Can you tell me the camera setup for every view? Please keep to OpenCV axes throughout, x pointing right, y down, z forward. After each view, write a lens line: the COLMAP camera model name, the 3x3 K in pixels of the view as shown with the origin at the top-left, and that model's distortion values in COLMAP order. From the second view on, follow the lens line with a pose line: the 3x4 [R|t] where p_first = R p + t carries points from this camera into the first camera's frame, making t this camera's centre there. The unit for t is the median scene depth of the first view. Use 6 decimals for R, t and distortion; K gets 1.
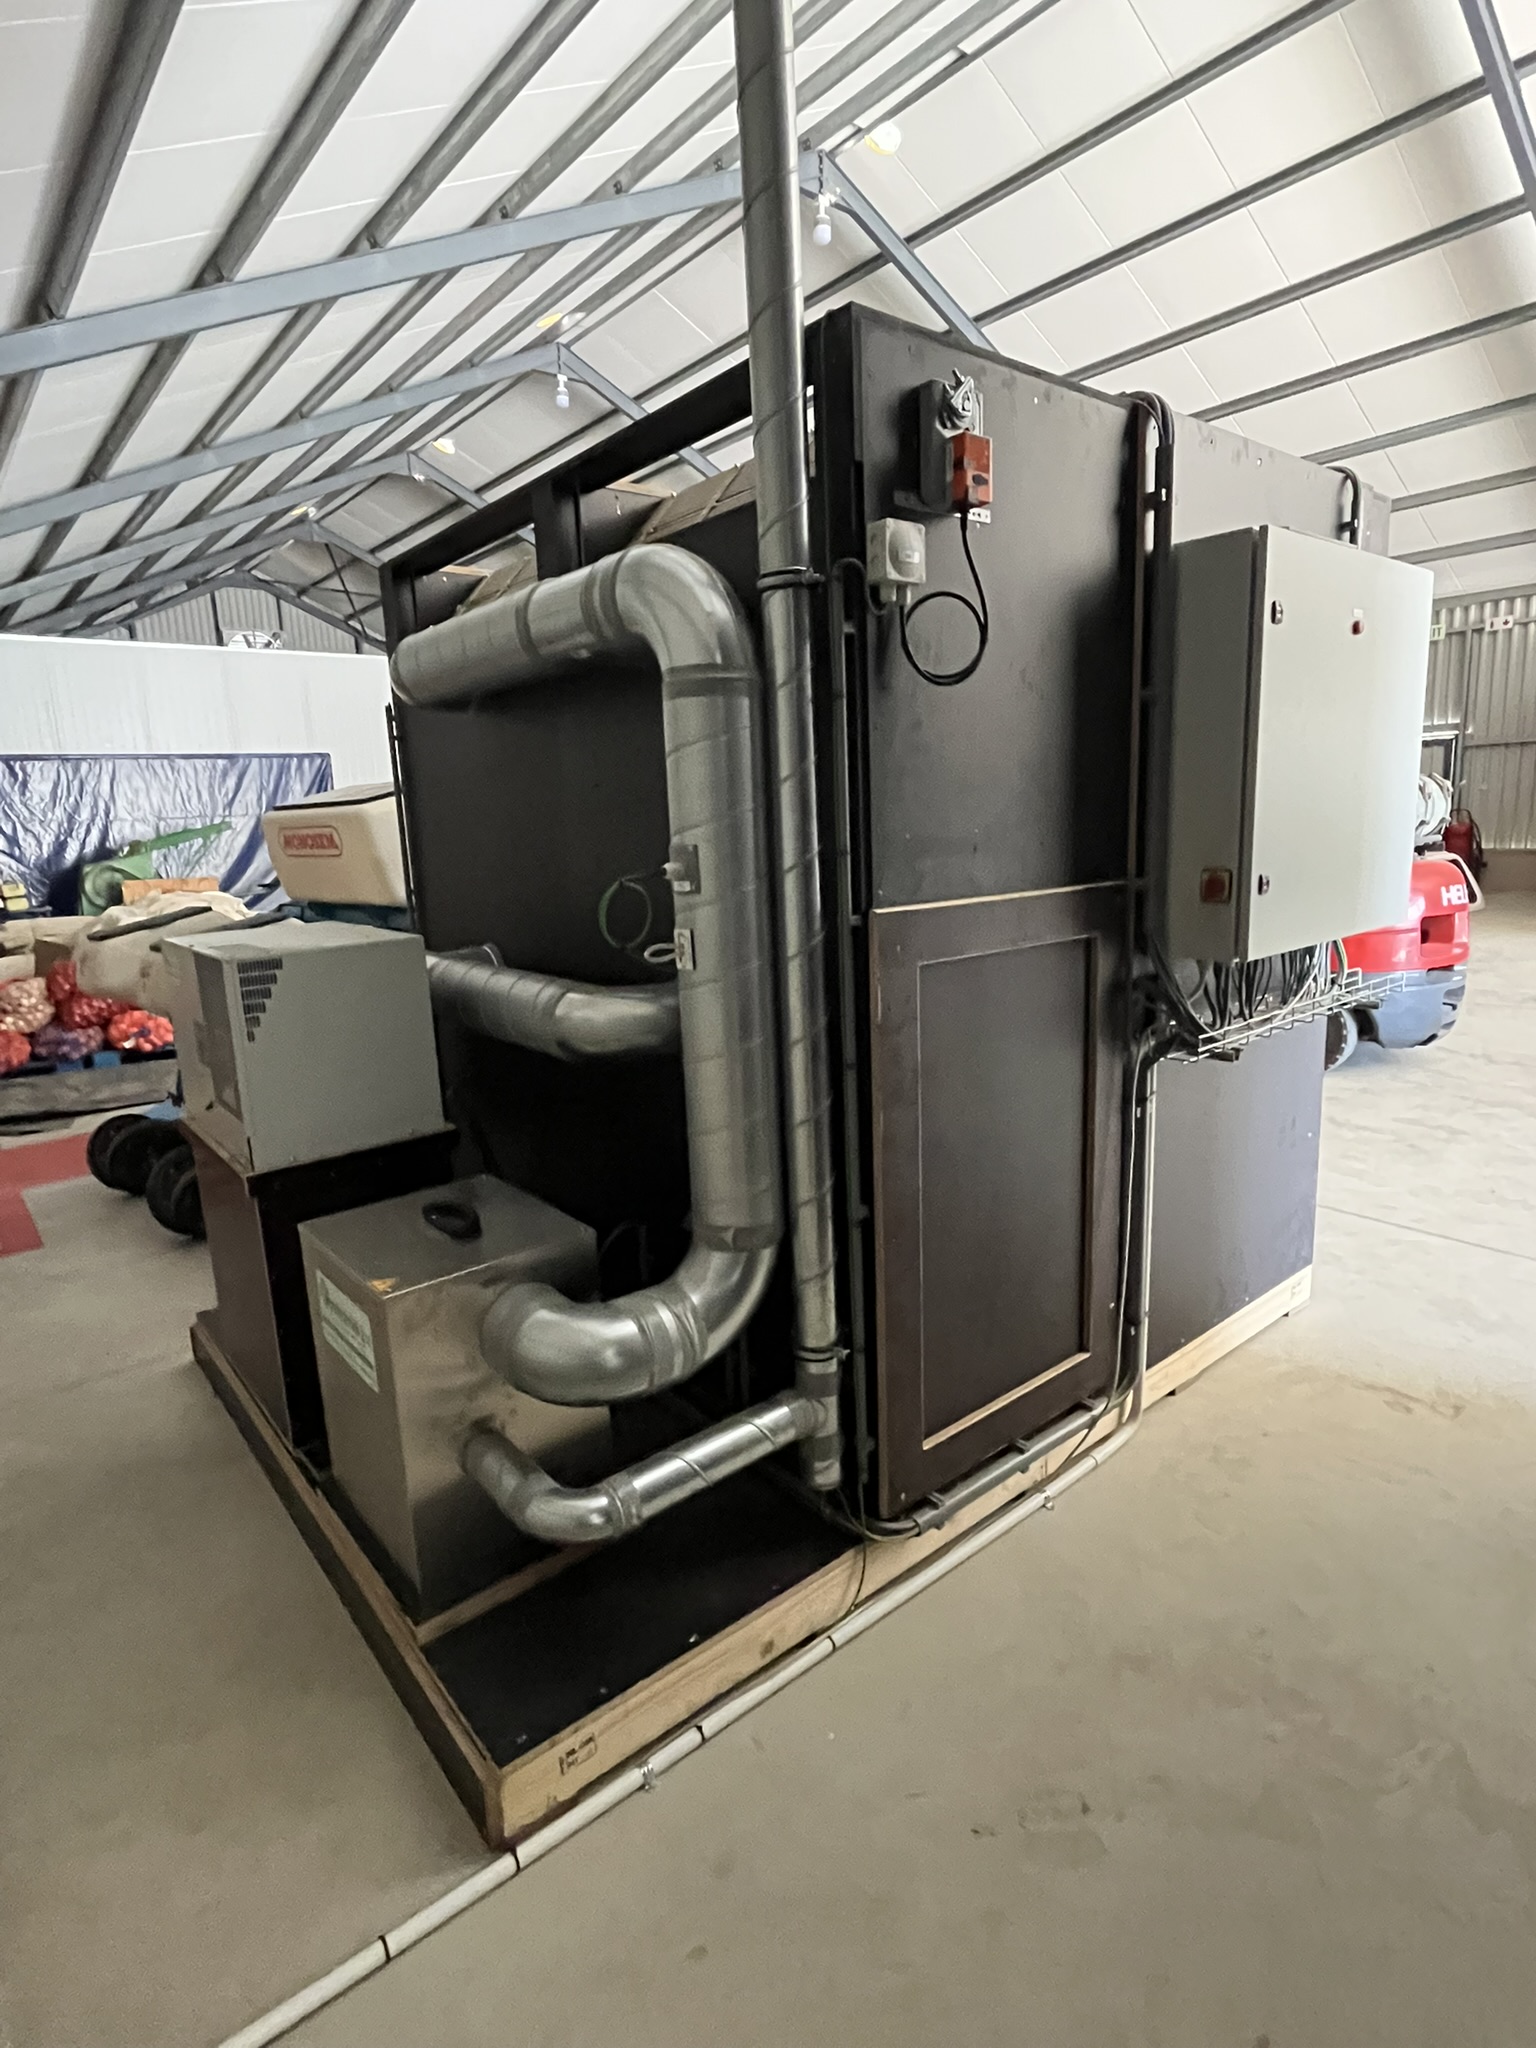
lens RADIAL K [[1061.5, 0, 771.8], [0, 1061.5, 1019.4], [0, 0, 1]] dist [-0.001933, 0.002524]
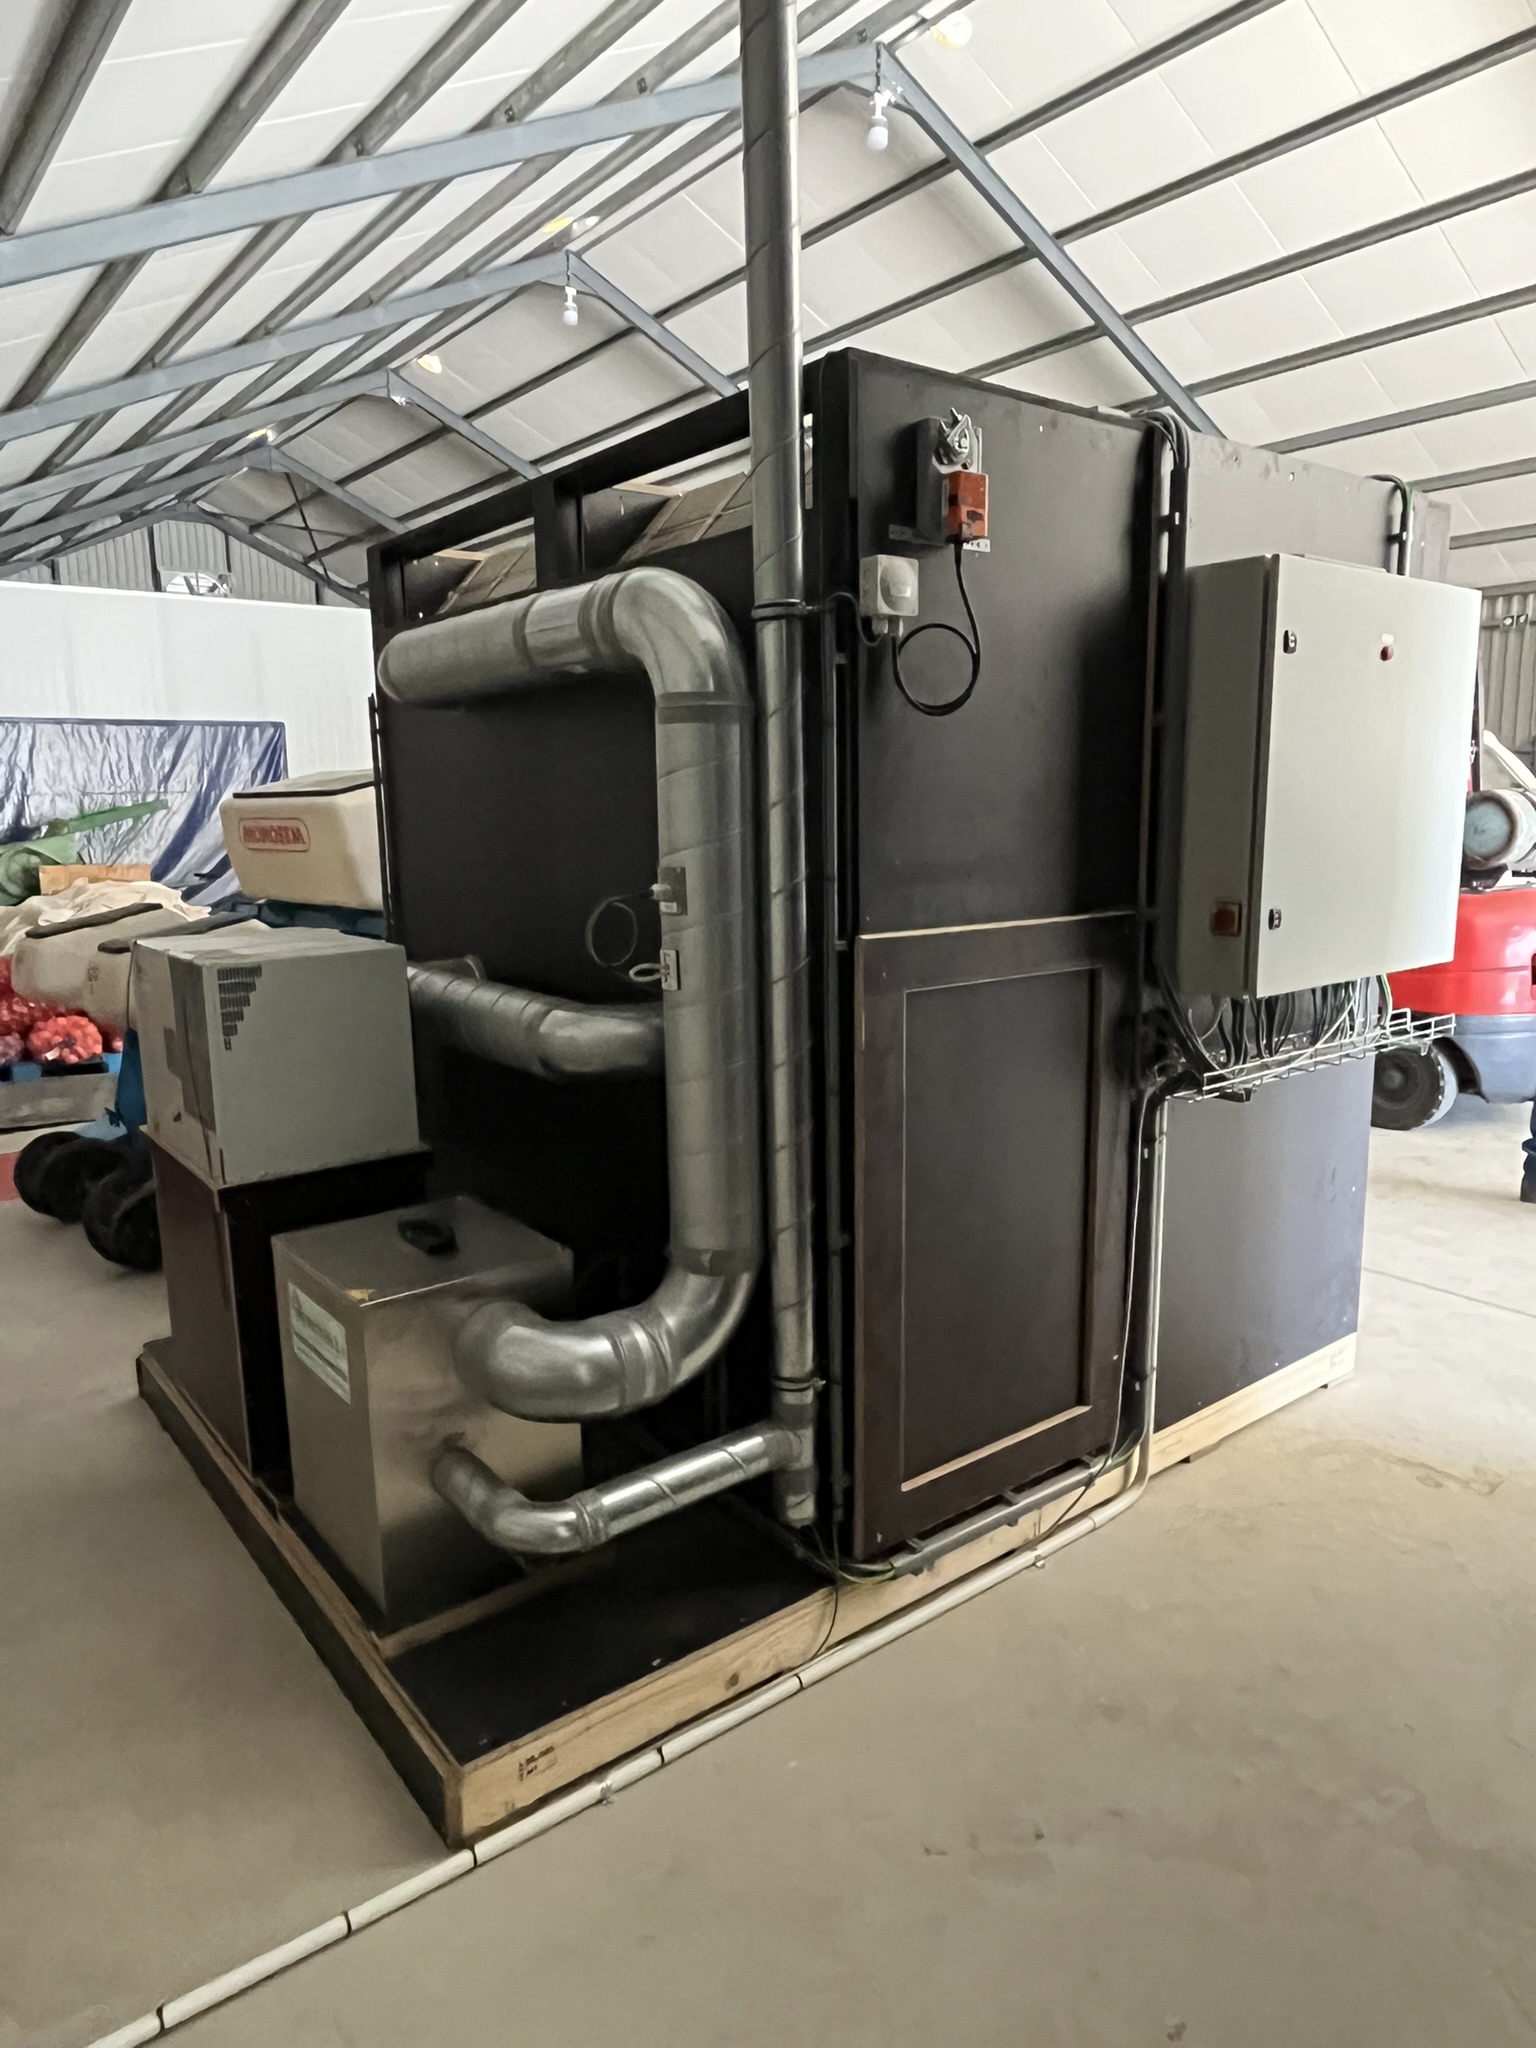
lens RADIAL K [[1303.8, 0, 774.9], [0, 1303.8, 1028.6], [0, 0, 1]] dist [0.004000, -0.005527]
pose [[0.999323, 0.029844, -0.021534, 0.038935], [-0.030232, 0.999382, -0.017920, 0.007785], [0.020986, 0.018559, 0.999607, -0.198722]]
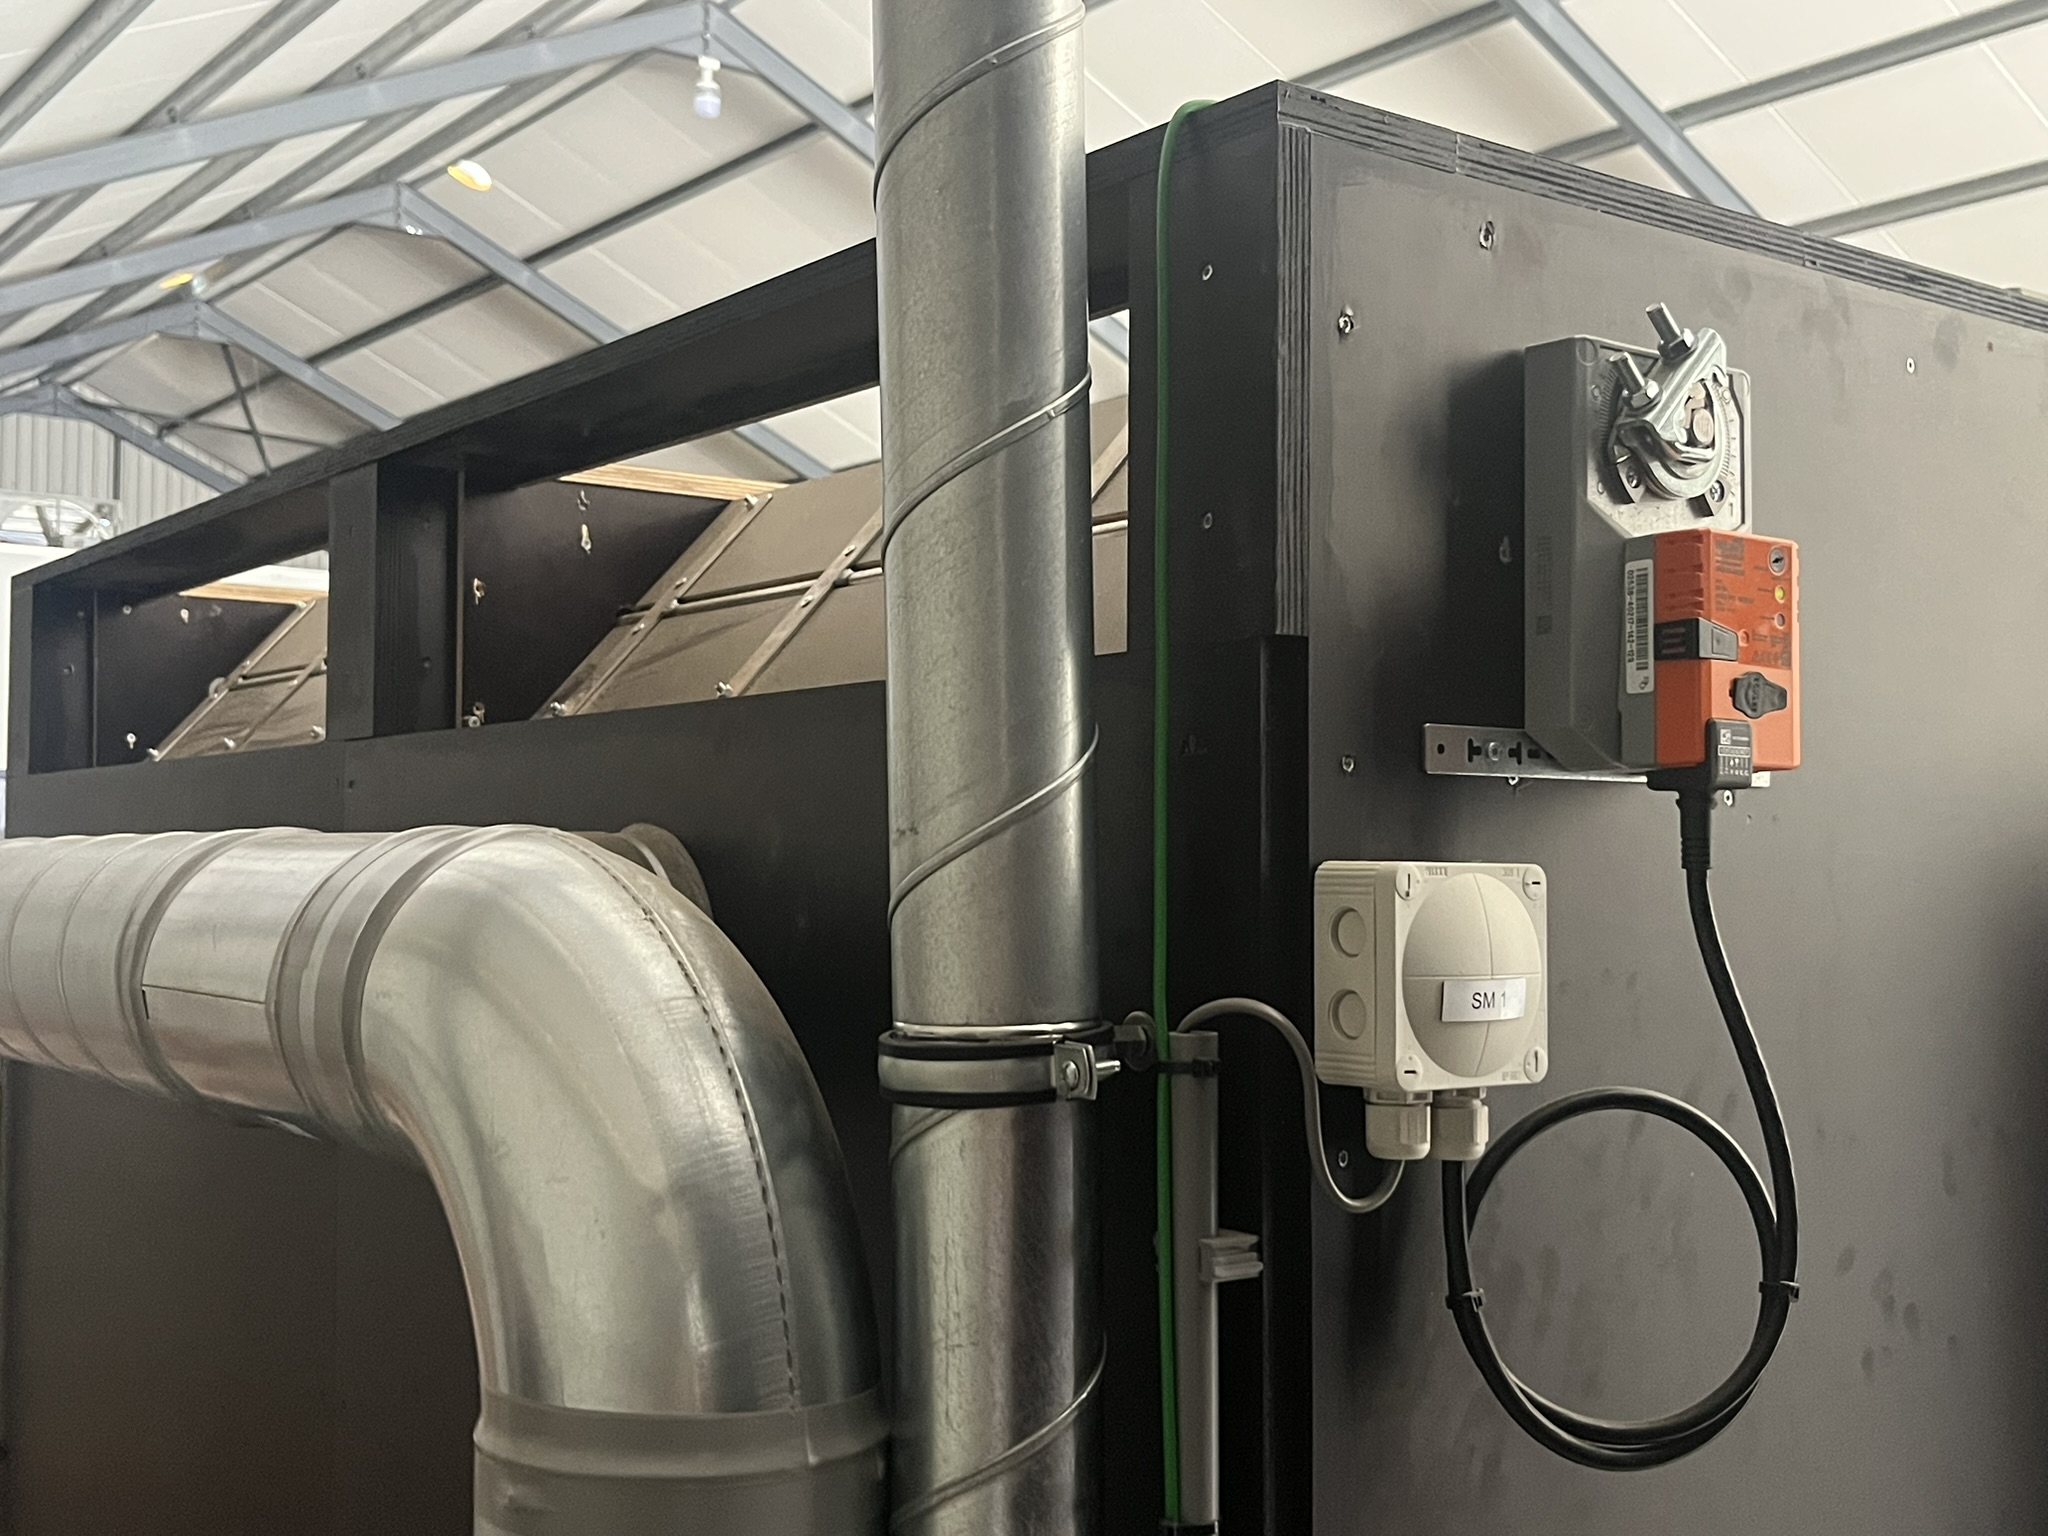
lens RADIAL K [[2223.1, 0, 1013.6], [0, 2223.1, 776.8], [0, 0, 1]] dist [0.026039, 0.000000]
pose [[0.998104, 0.043154, -0.043898, 0.031699], [-0.052043, 0.972425, -0.227335, -0.292757], [0.032877, 0.229188, 0.972827, 0.384104]]
